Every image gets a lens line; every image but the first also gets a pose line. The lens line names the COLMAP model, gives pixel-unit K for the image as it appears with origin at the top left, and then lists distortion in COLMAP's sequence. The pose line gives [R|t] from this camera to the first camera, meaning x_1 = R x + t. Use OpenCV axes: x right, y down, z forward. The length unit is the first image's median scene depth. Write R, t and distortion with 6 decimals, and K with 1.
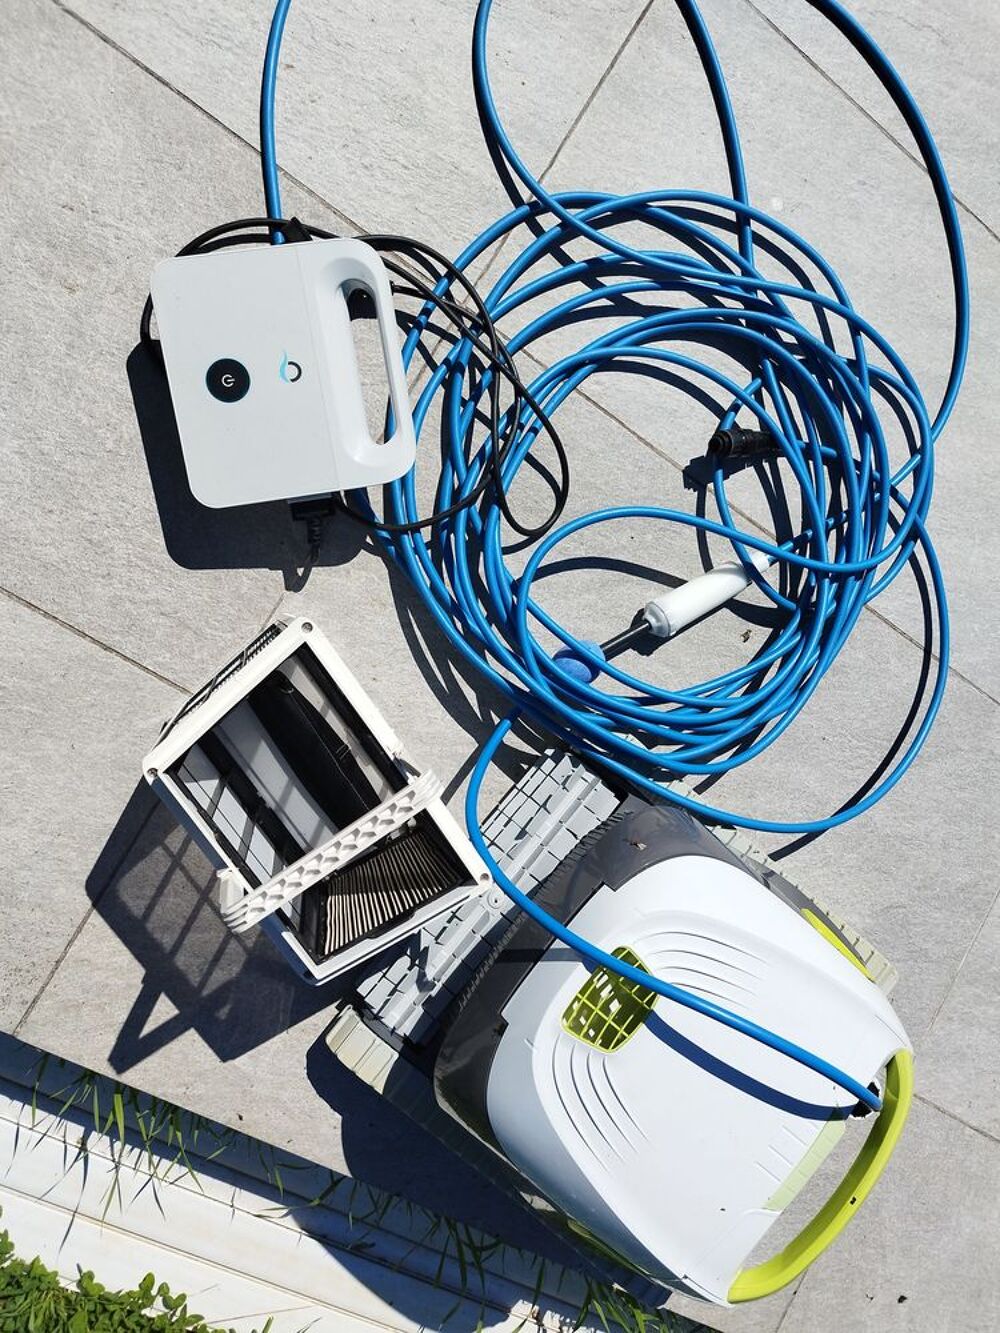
lens RADIAL K [[959.6, 0, 510.7], [0, 959.6, 660.2], [0, 0, 1]] dist [0.000438, 0.001534]
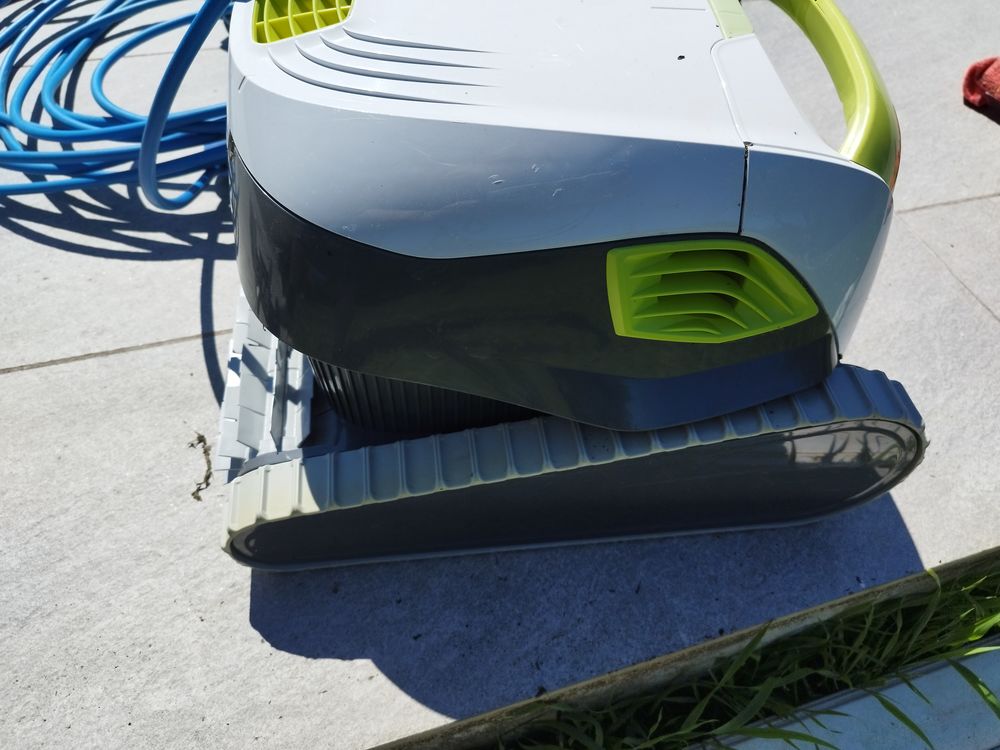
lens RADIAL K [[730.9, 0, 498.3], [0, 730.9, 376.6], [0, 0, 1]] dist [-0.013991, 0.003489]
pose [[0.635017, -0.731946, 0.247000, -0.114686], [0.750365, 0.508452, -0.422409, 0.694135], [0.183593, 0.453576, 0.872102, 0.570163]]
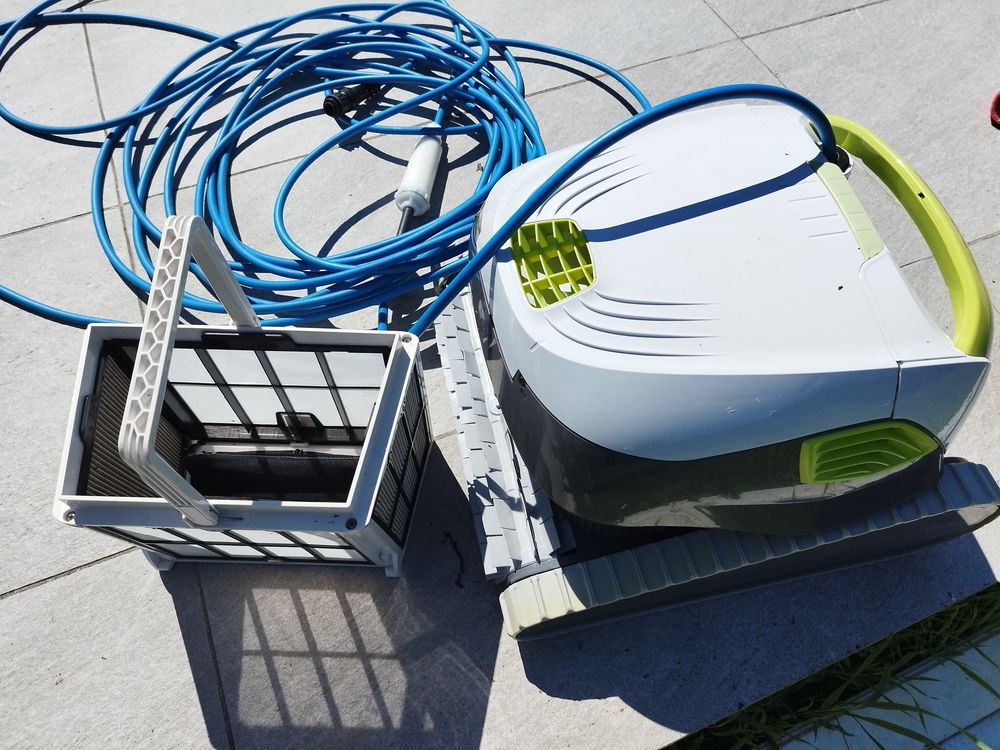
lens RADIAL K [[724.0, 0, 491.1], [0, 724.0, 366.3], [0, 0, 1]] dist [-0.008246, 0.000140]
pose [[0.555440, -0.816940, 0.155226, -0.104226], [0.803412, 0.479054, -0.353604, 0.510586], [0.214512, 0.321117, 0.922425, 0.299939]]
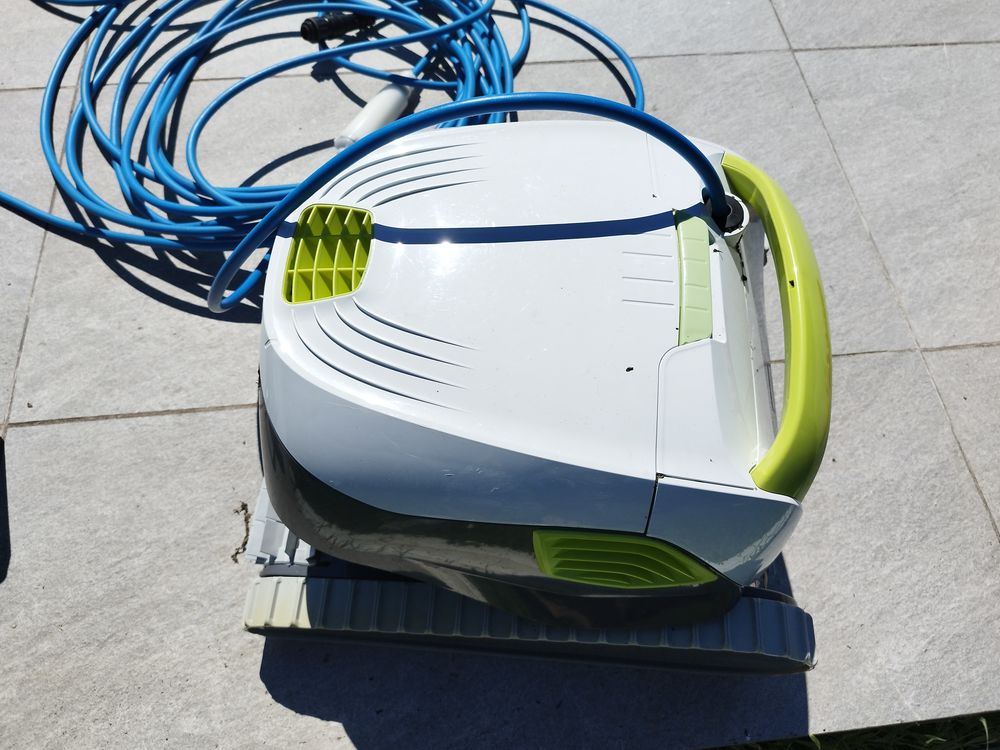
lens RADIAL K [[717.4, 0, 496.1], [0, 717.4, 371.9], [0, 0, 1]] dist [-0.005328, -0.003124]
pose [[0.759369, -0.650390, 0.018755, 0.114608], [0.602127, 0.691511, -0.399068, 0.639322], [0.246581, 0.314333, 0.916729, 0.413790]]
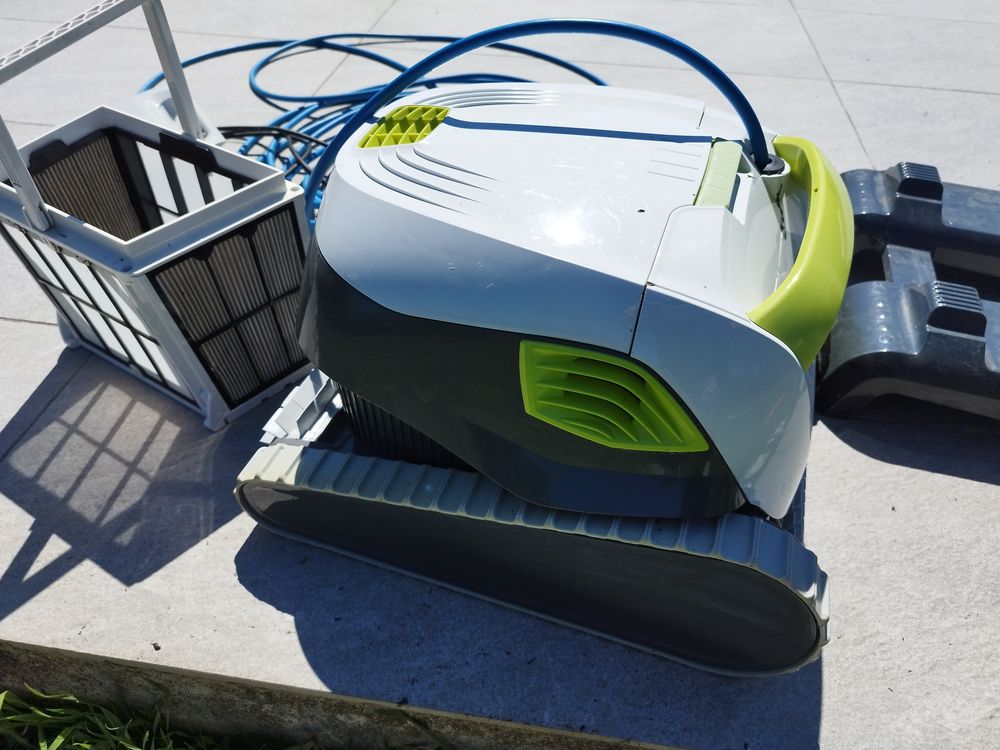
lens RADIAL K [[722.0, 0, 508.0], [0, 722.0, 388.5], [0, 0, 1]] dist [-0.007526, -0.004863]
pose [[0.879033, -0.468735, 0.087117, 0.006985], [0.387255, 0.595400, -0.703940, 0.897721], [0.278092, 0.652523, 0.704896, 0.571267]]
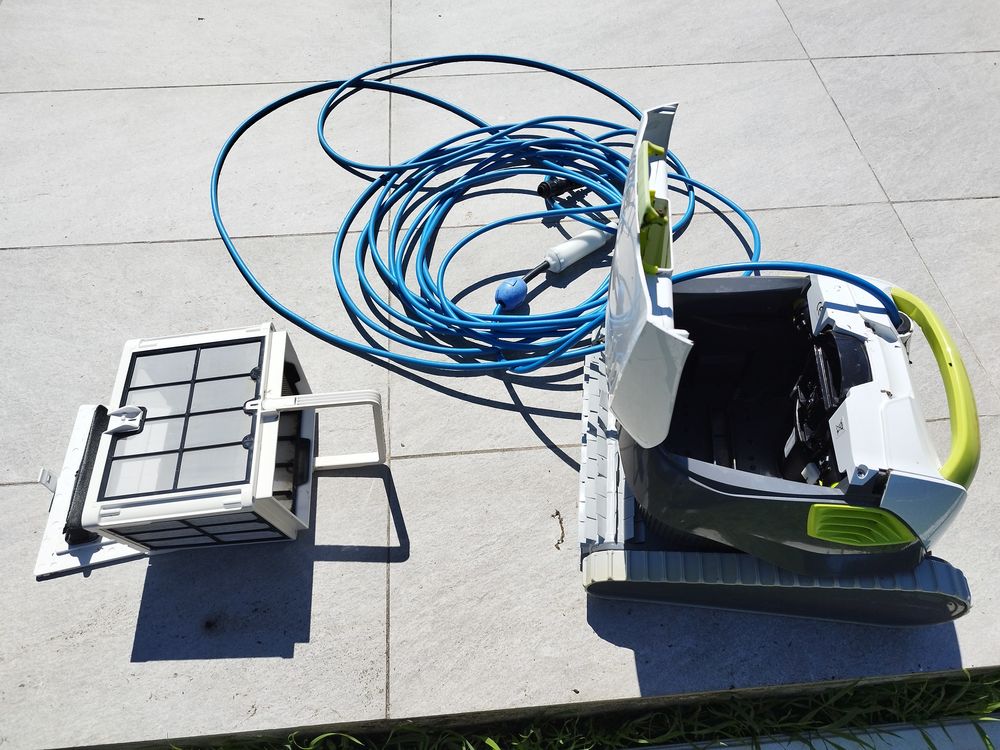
lens RADIAL K [[716.3, 0, 500.0], [0, 716.3, 375.0], [0, 0, 1]] dist [0.007460, -0.009668]
pose [[0.766255, -0.638050, 0.075797, -0.174806], [0.582642, 0.640243, -0.500617, 0.647089], [0.270890, 0.427763, 0.862344, 0.008297]]
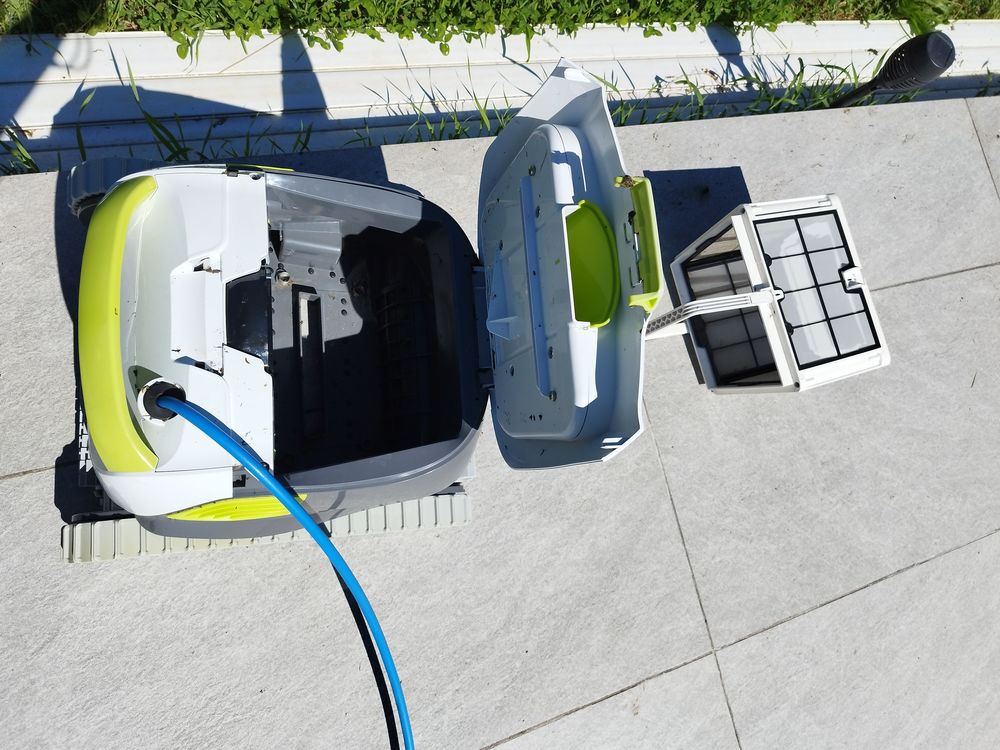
lens RADIAL K [[729.6, 0, 487.3], [0, 729.6, 389.1], [0, 0, 1]] dist [-0.003264, -0.005451]
pose [[-0.501982, 0.591834, -0.630671, 0.621120], [-0.662726, -0.731746, -0.159189, 0.343770], [-0.555705, 0.338053, 0.759547, 0.239821]]
